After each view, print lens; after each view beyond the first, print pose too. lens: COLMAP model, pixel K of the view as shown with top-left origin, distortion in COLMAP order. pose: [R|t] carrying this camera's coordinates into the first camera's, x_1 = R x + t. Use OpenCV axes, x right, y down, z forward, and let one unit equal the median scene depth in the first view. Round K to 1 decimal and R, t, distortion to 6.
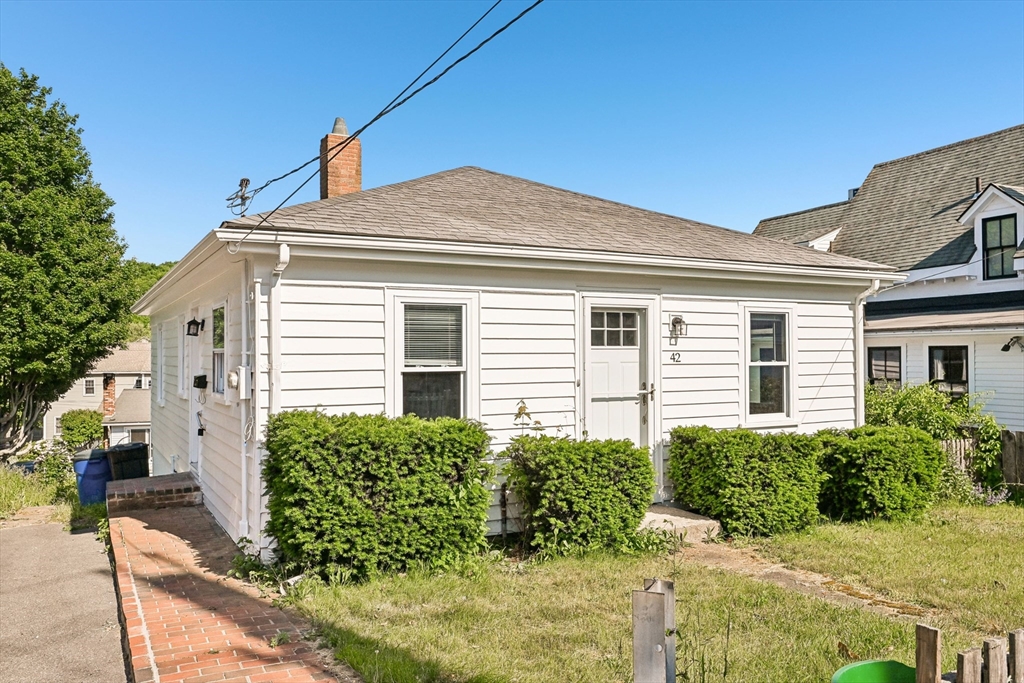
lens RADIAL K [[806.8, 0, 512.0], [0, 806.8, 341.5], [0, 0, 1]] dist [-0.004866, -0.004315]
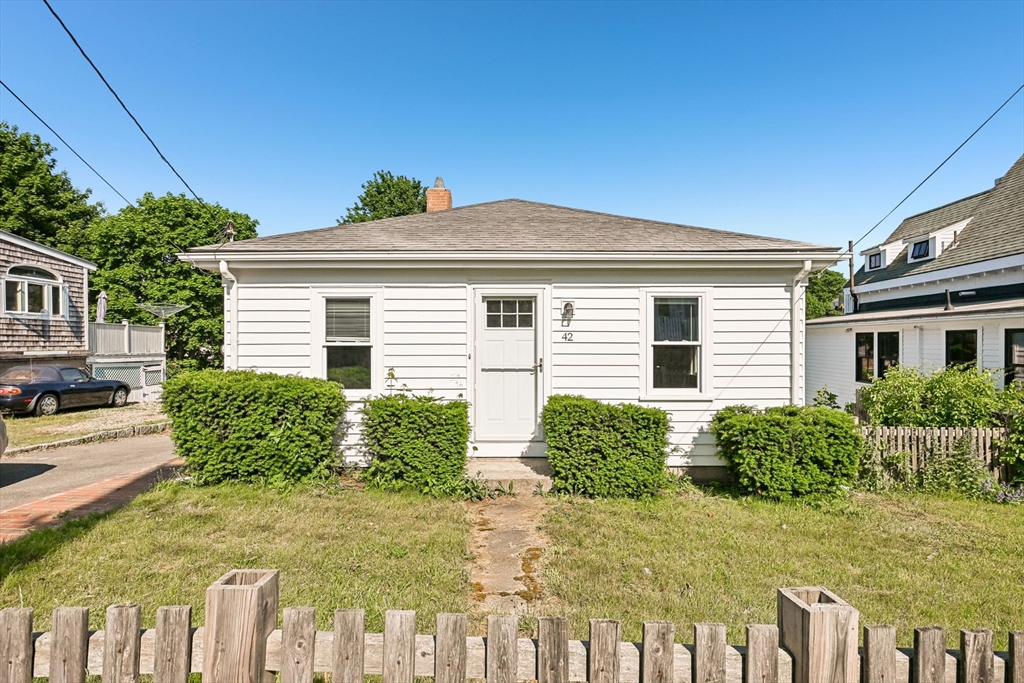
lens RADIAL K [[523.6, 0, 512.0], [0, 523.6, 341.5], [0, 0, 1]] dist [-0.000940, -0.000319]
pose [[0.877550, 0.005308, -0.479455, 0.506993], [0.003606, 0.999837, 0.017670, 0.012917], [0.479471, -0.017235, 0.877389, 0.288510]]
